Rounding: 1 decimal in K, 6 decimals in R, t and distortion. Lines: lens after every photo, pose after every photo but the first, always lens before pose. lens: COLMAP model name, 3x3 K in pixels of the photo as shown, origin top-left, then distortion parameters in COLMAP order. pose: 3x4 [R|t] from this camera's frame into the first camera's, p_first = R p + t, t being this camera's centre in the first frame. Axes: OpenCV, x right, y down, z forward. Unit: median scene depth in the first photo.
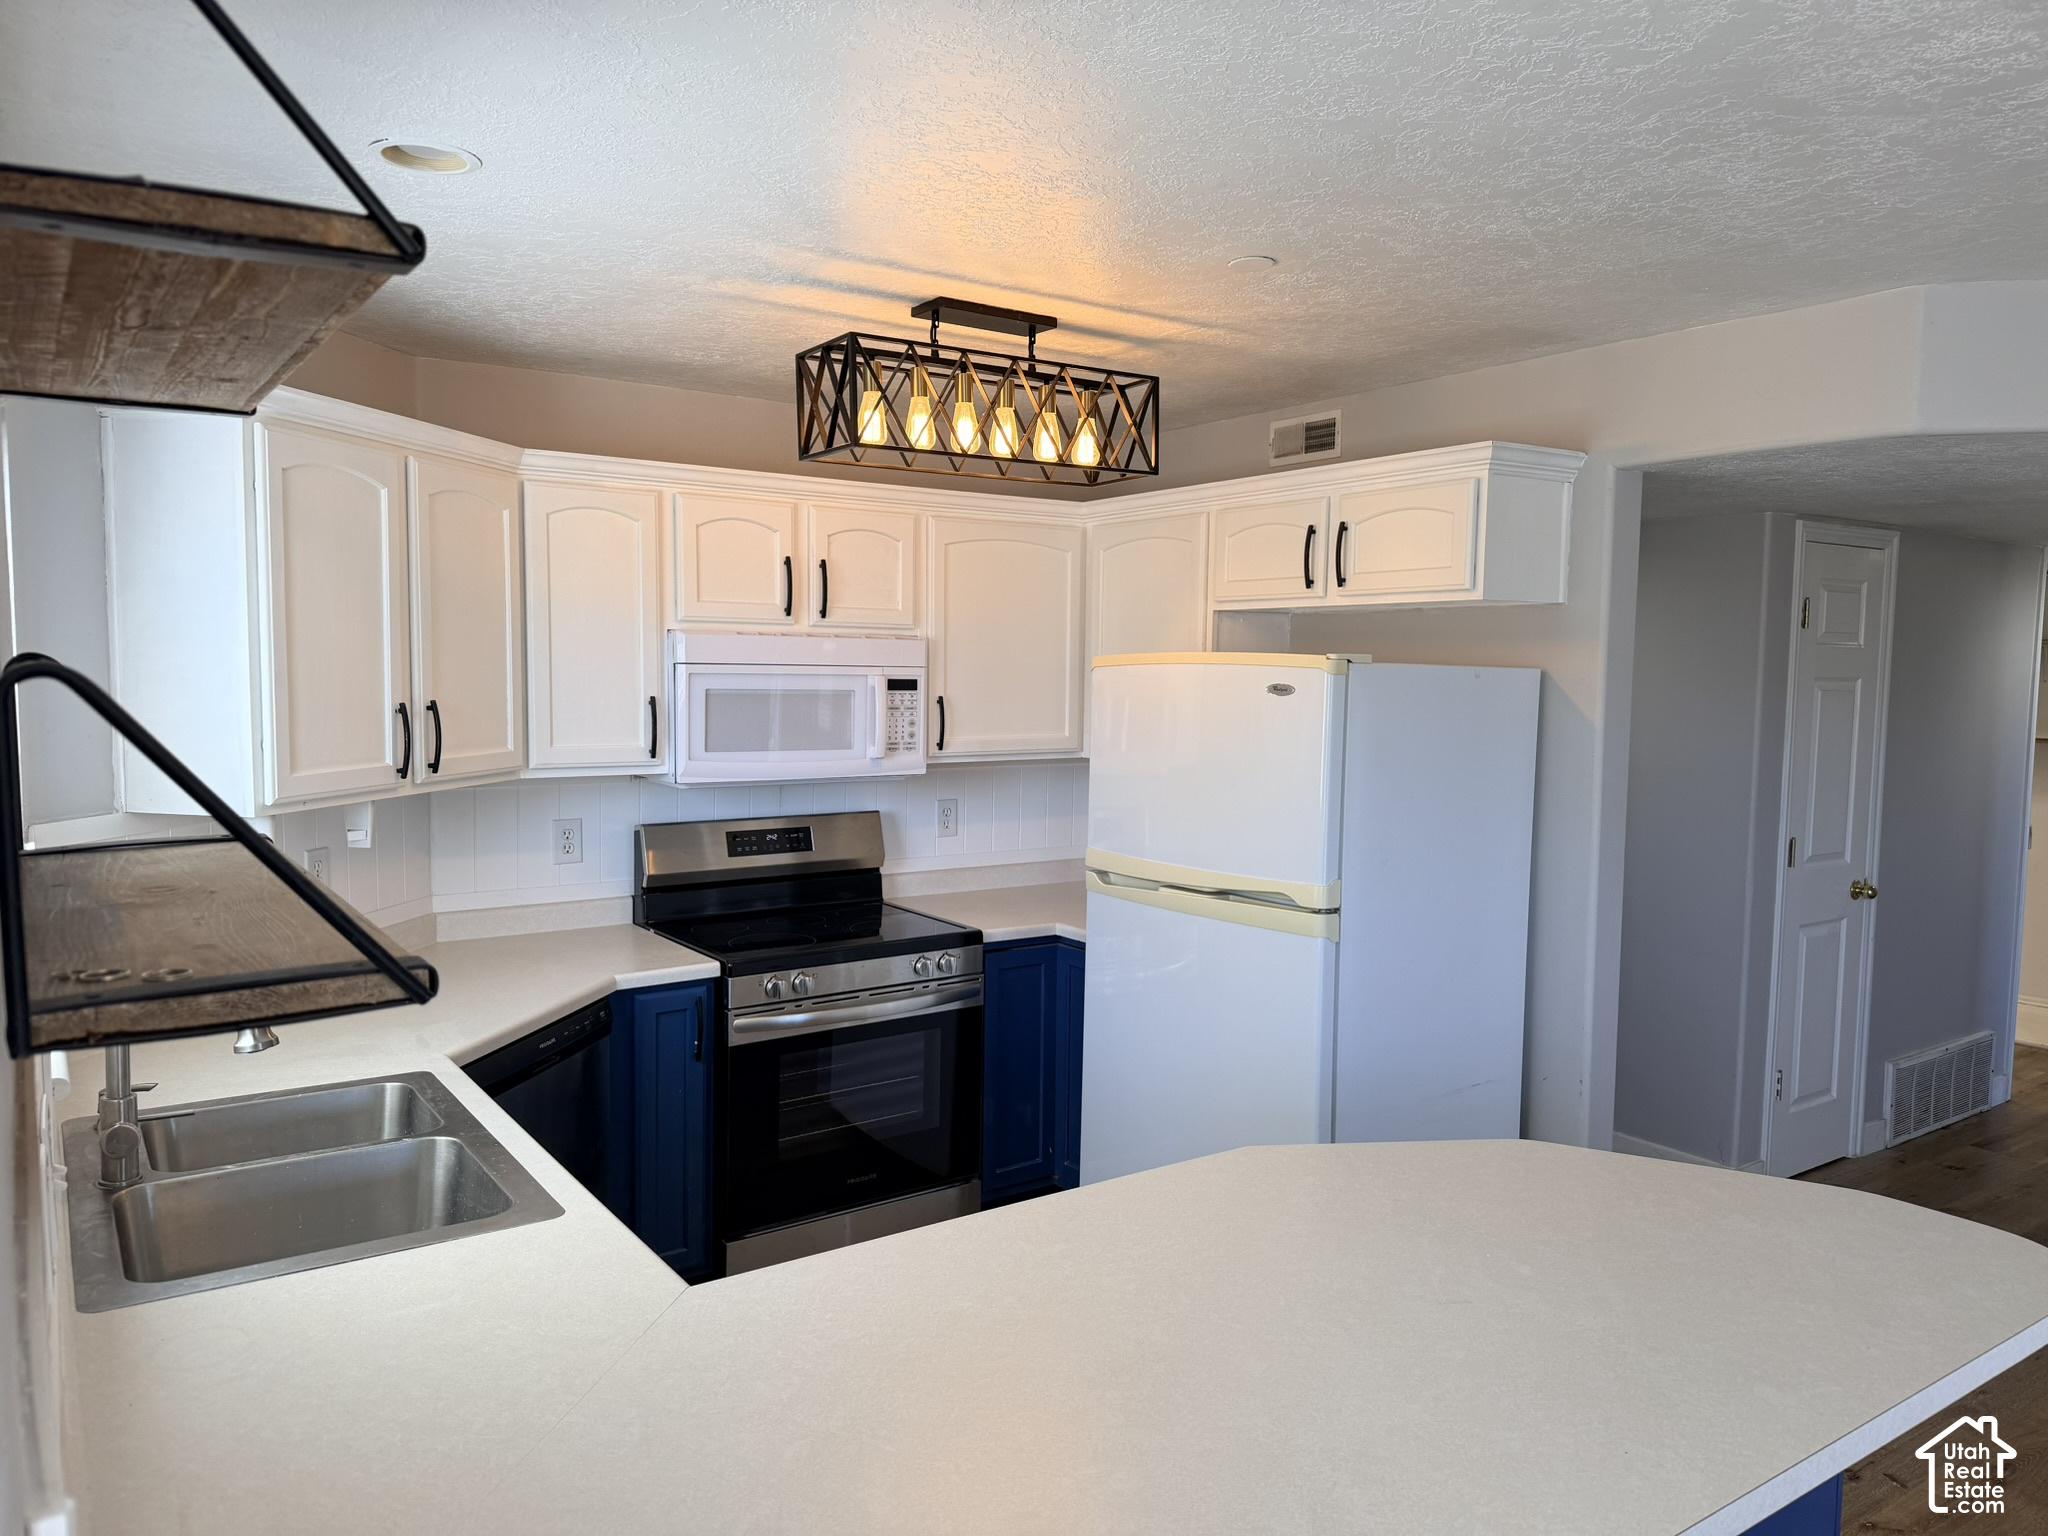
lens RADIAL K [[1429.0, 0, 1031.2], [0, 1429.0, 775.1], [0, 0, 1]] dist [0.166313, -0.287664]
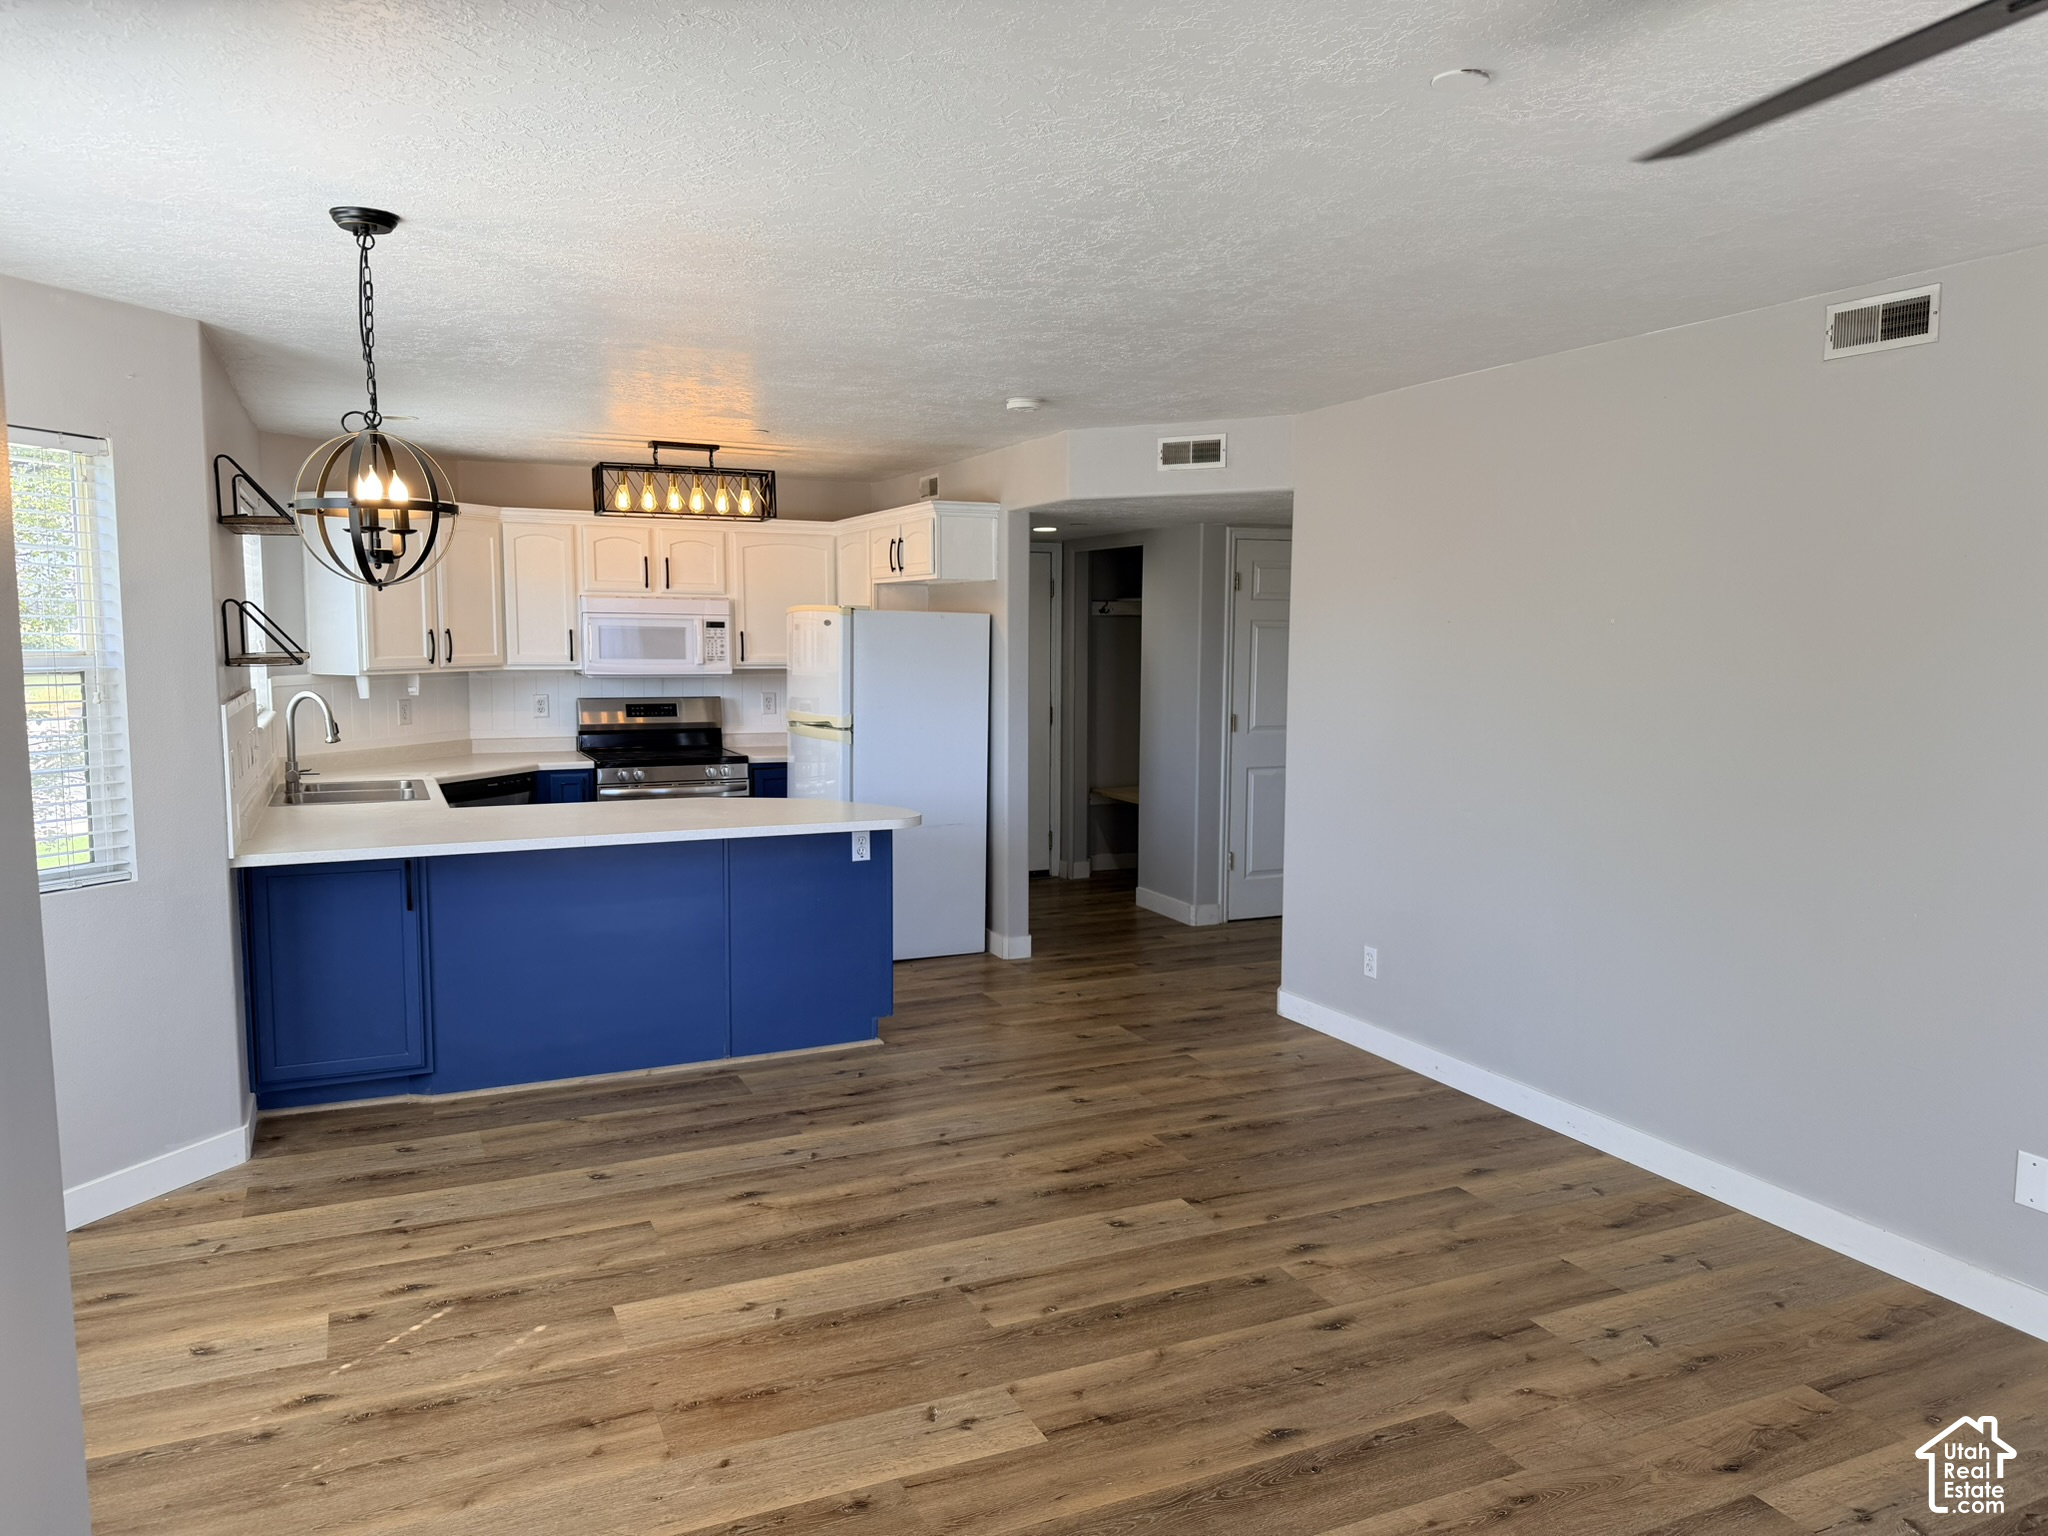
lens RADIAL K [[1429.0, 0, 1031.2], [0, 1429.0, 775.1], [0, 0, 1]] dist [0.166313, -0.287664]
pose [[0.985434, 0.011215, -0.169686, 0.690633], [-0.007448, 0.999712, 0.022823, 0.093641], [0.169893, -0.021227, 0.985234, -0.841424]]
